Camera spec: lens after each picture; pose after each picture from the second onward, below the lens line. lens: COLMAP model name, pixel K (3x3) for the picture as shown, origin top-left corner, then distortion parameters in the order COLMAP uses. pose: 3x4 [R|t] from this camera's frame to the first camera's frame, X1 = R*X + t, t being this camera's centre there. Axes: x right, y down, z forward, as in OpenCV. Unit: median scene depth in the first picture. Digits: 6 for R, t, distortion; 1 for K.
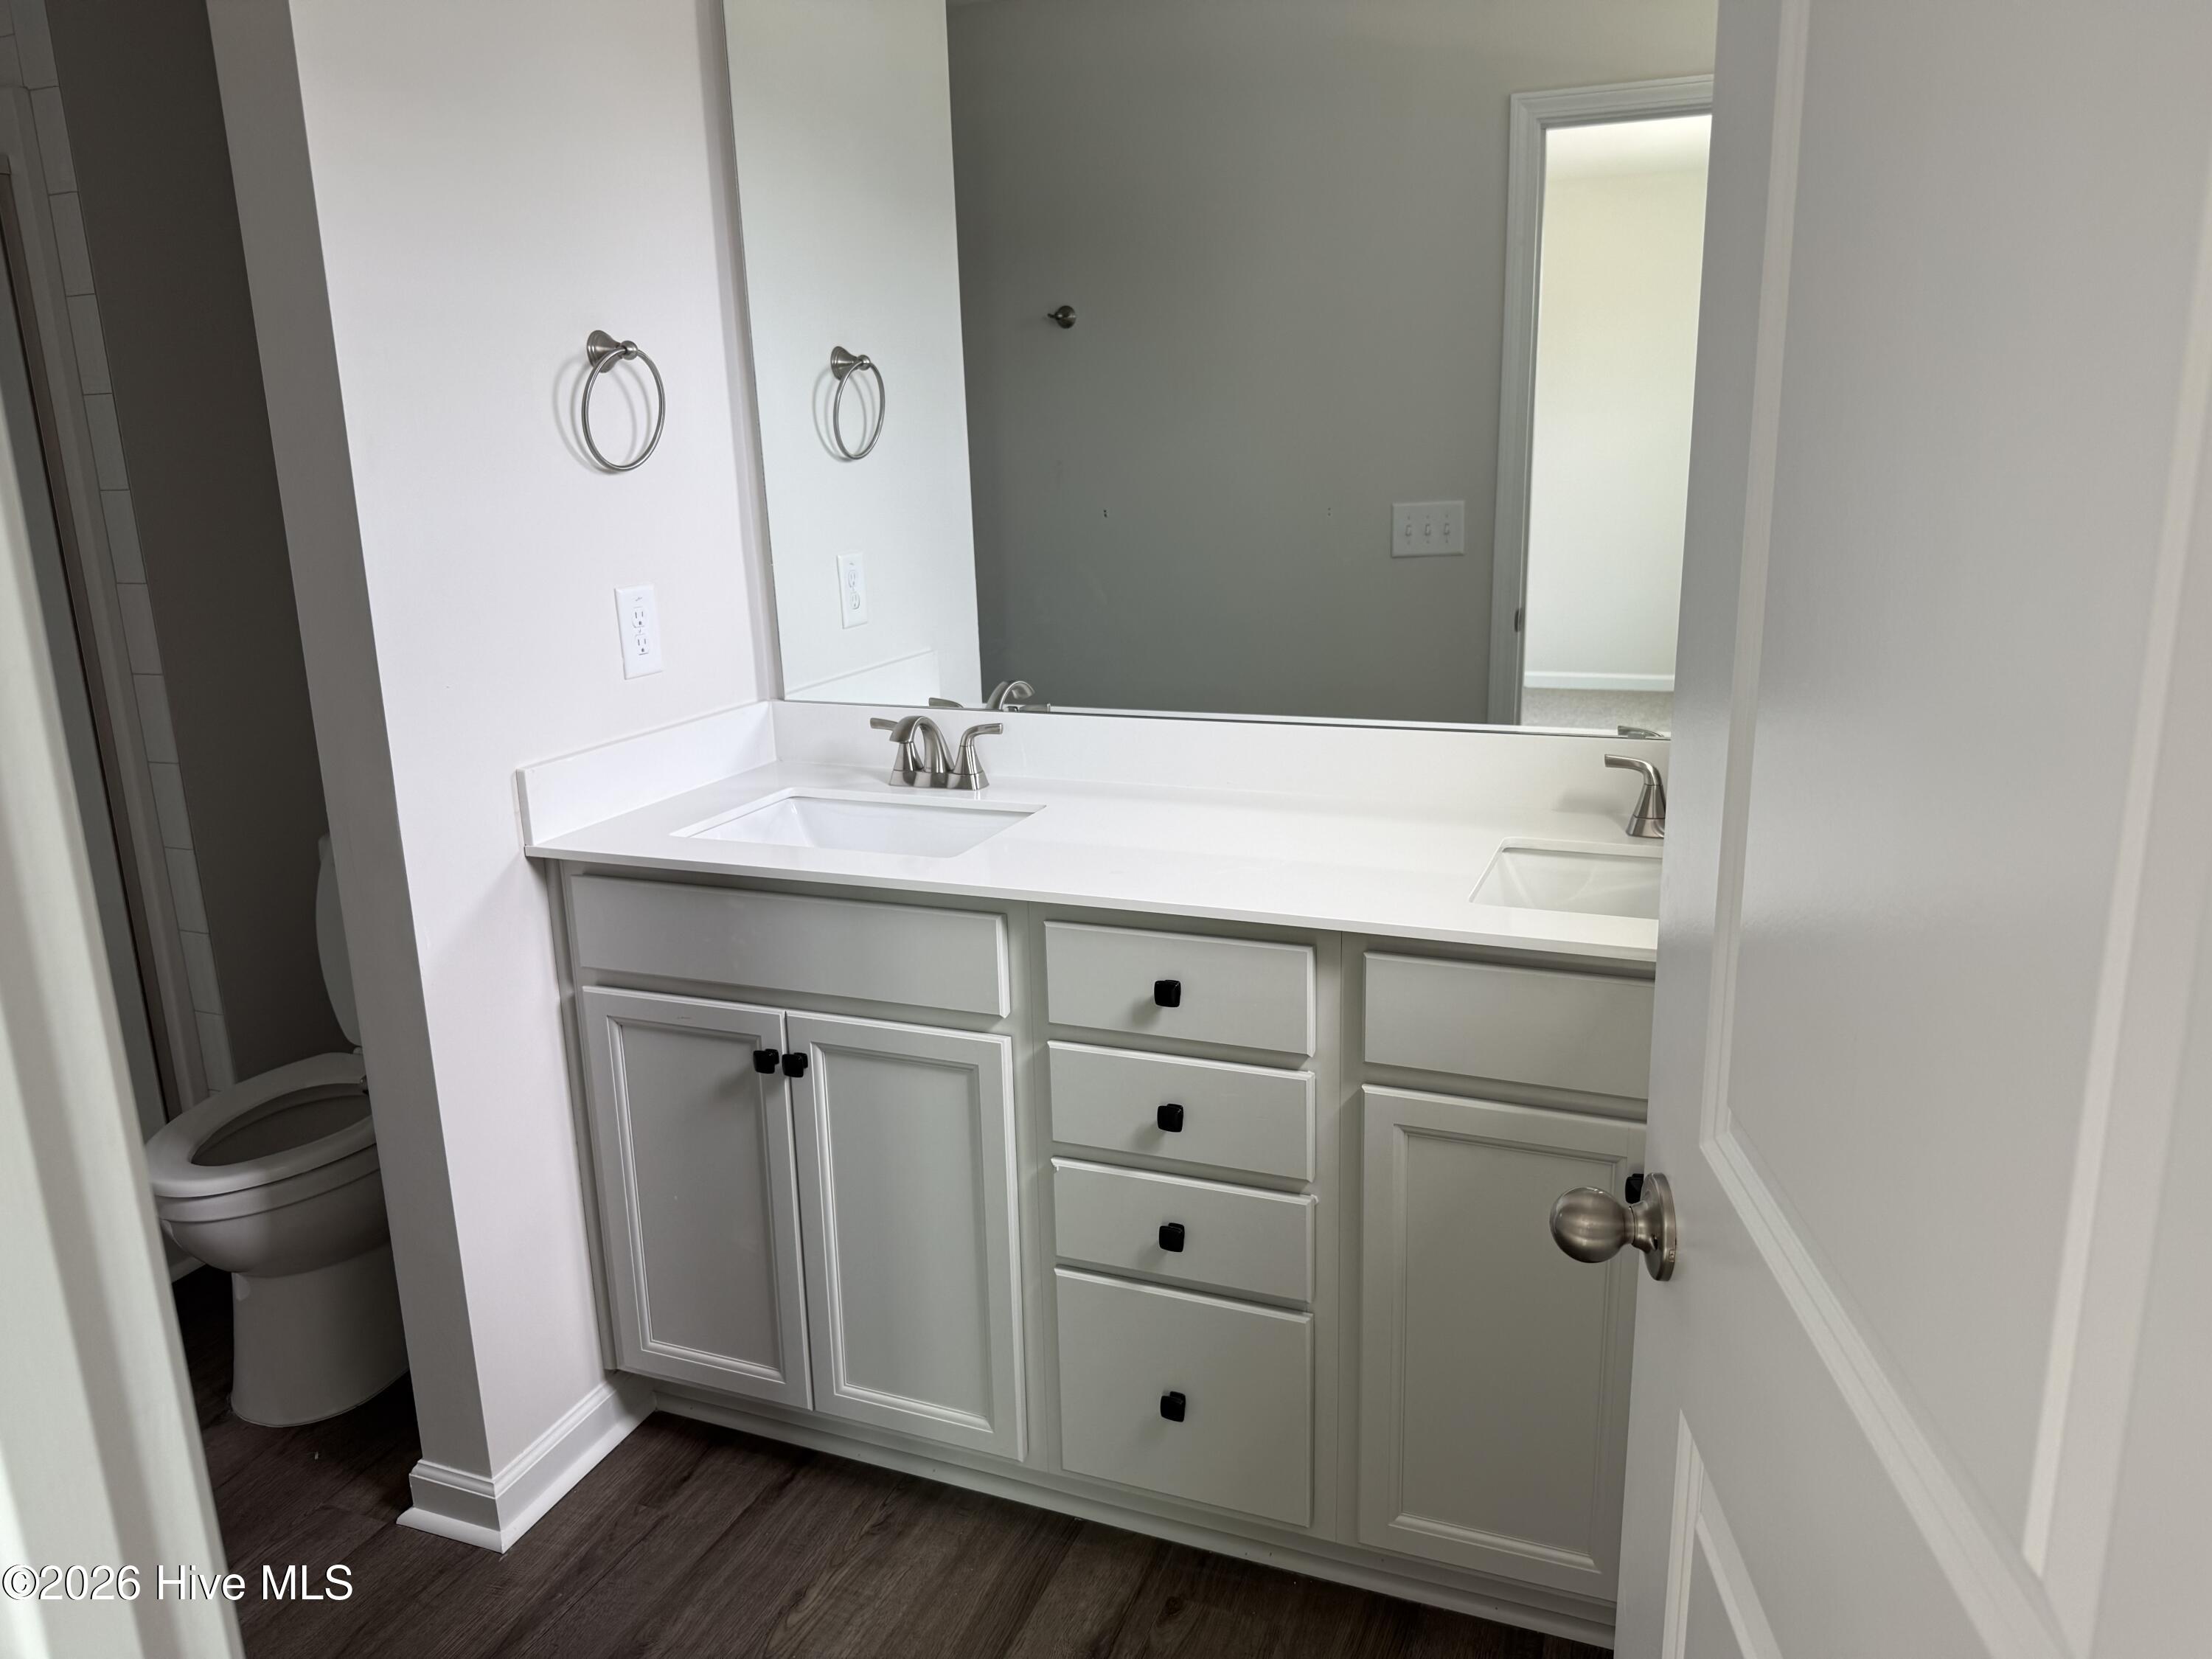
lens RADIAL K [[1553.1, 0, 1084.0], [0, 1553.1, 819.9], [0, 0, 1]] dist [0.054000, -0.076930]
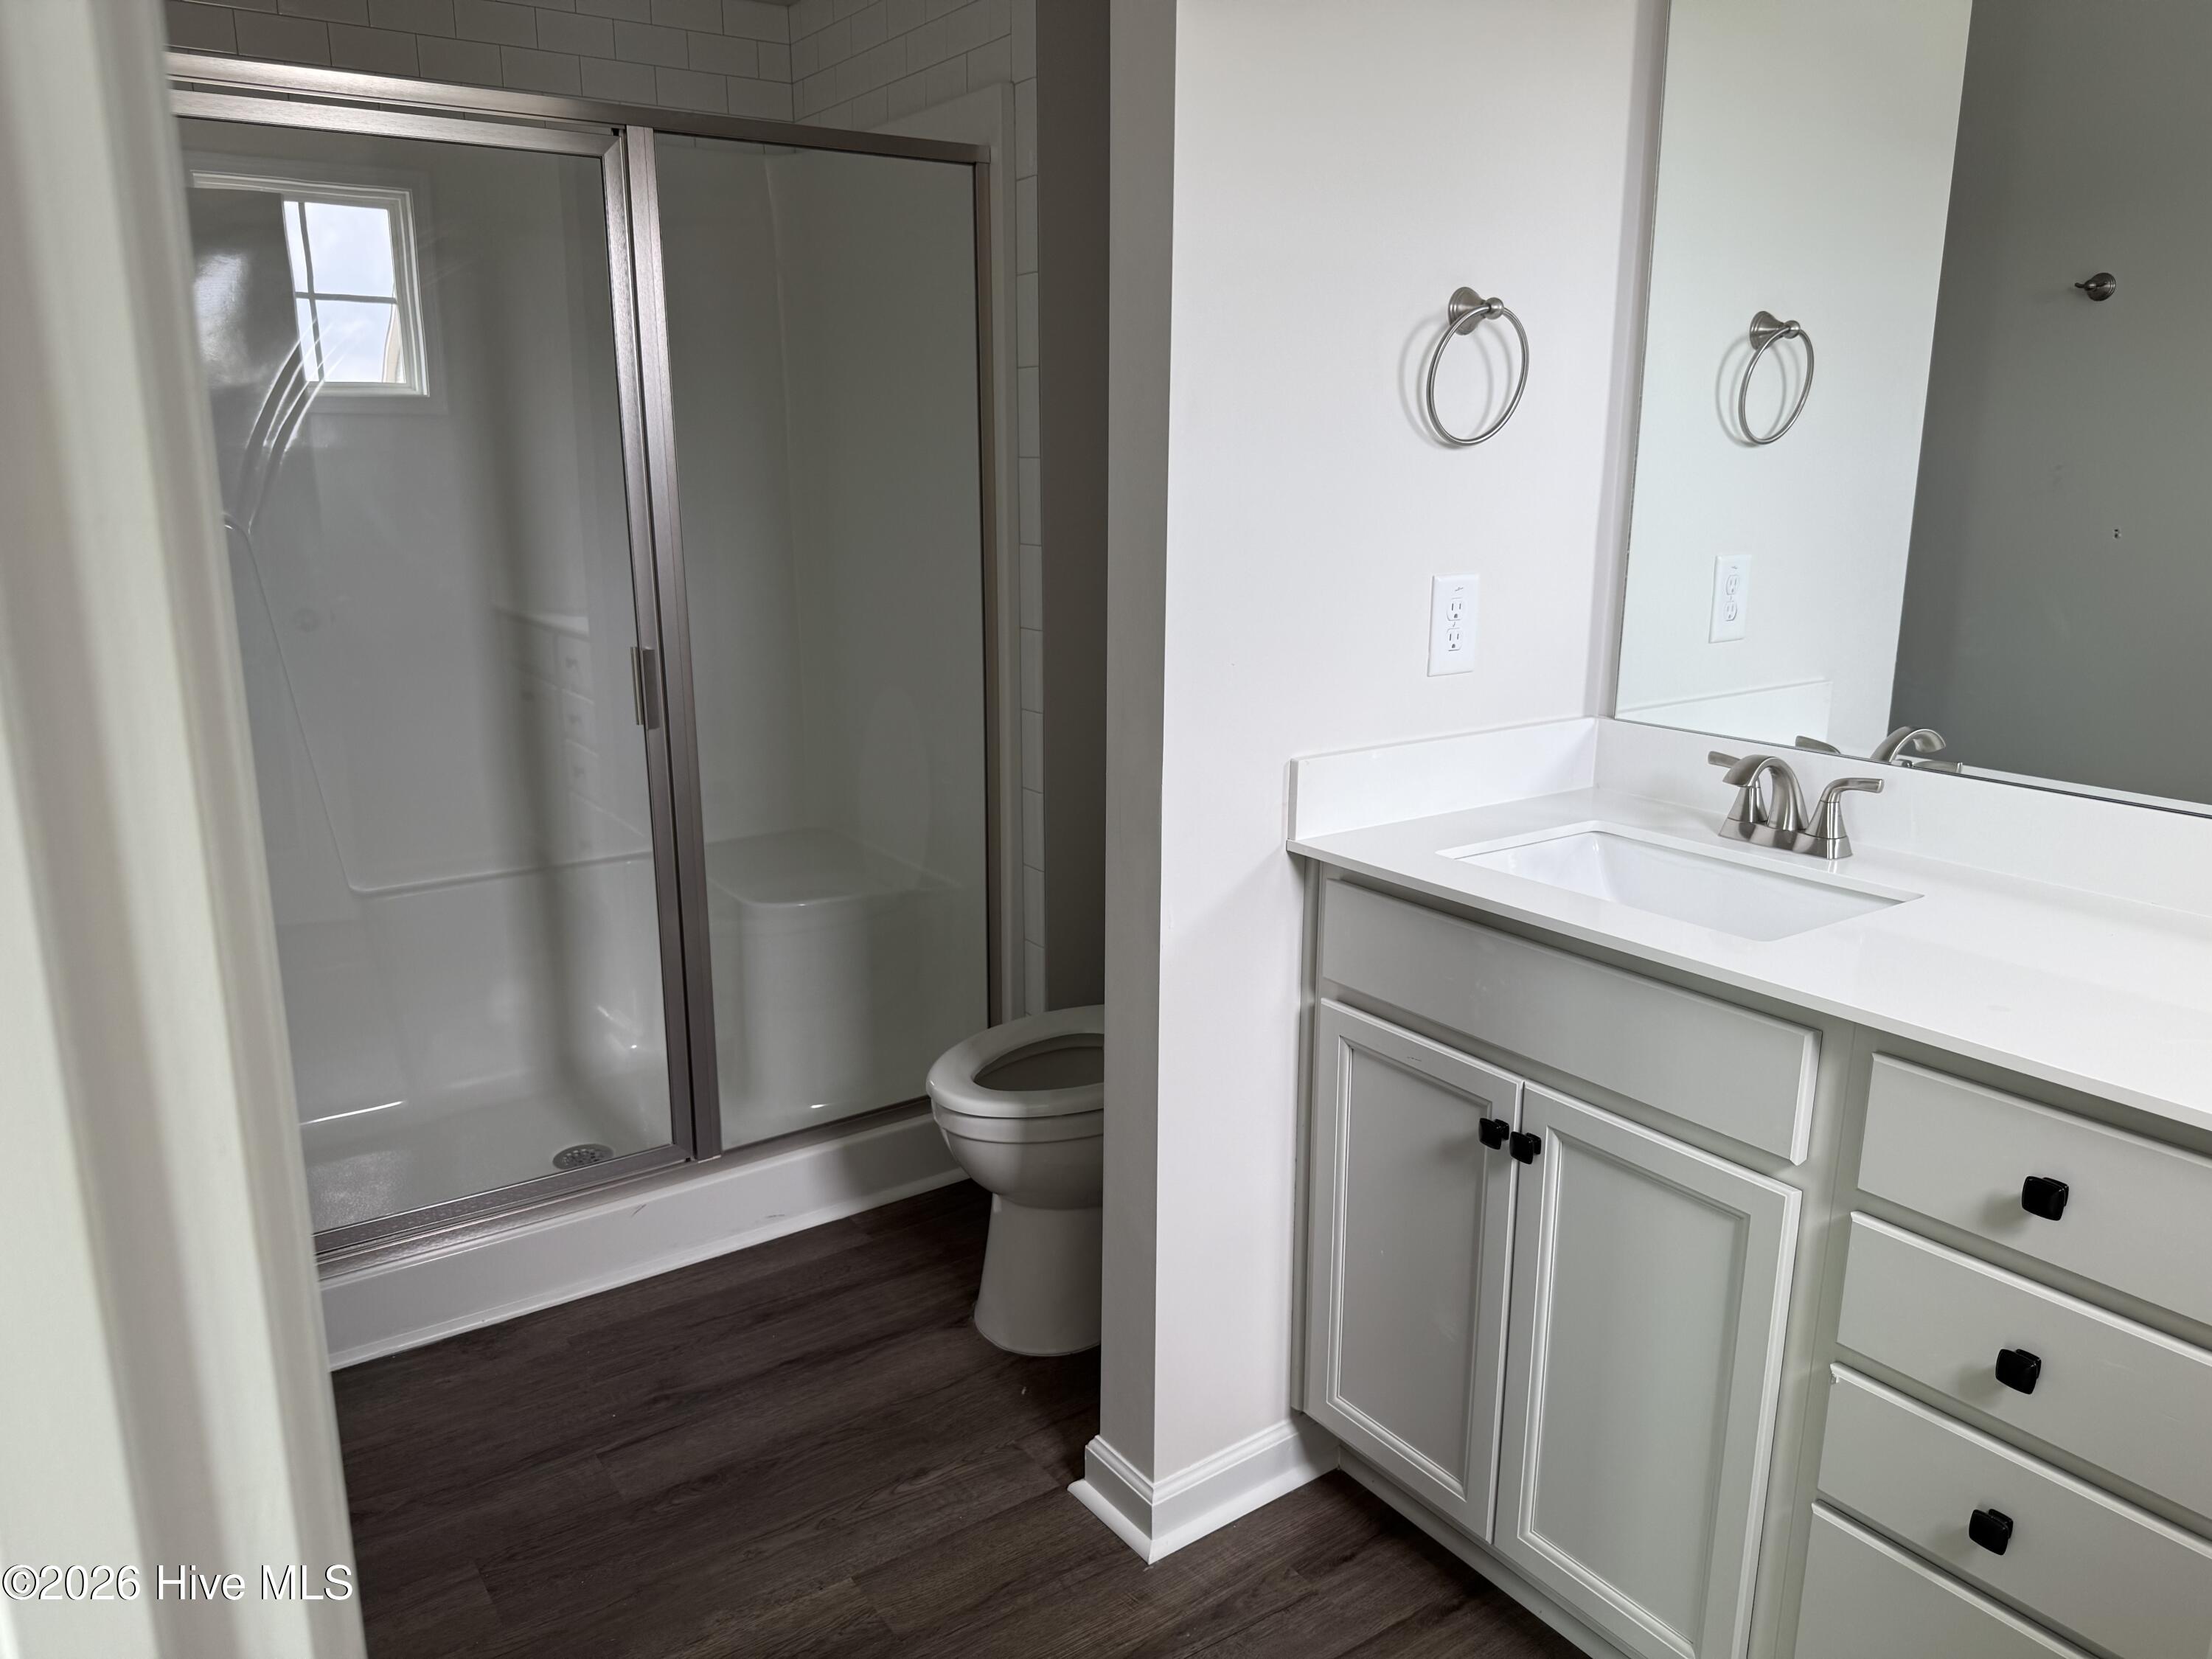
lens RADIAL K [[1553.1, 0, 1099.5], [0, 1553.1, 824.6], [0, 0, 1]] dist [0.054000, -0.076930]
pose [[0.842741, 0.154823, -0.515574, 0.026135], [-0.154003, 0.987060, 0.044678, -0.015885], [0.515820, 0.041748, 0.855679, 0.135284]]
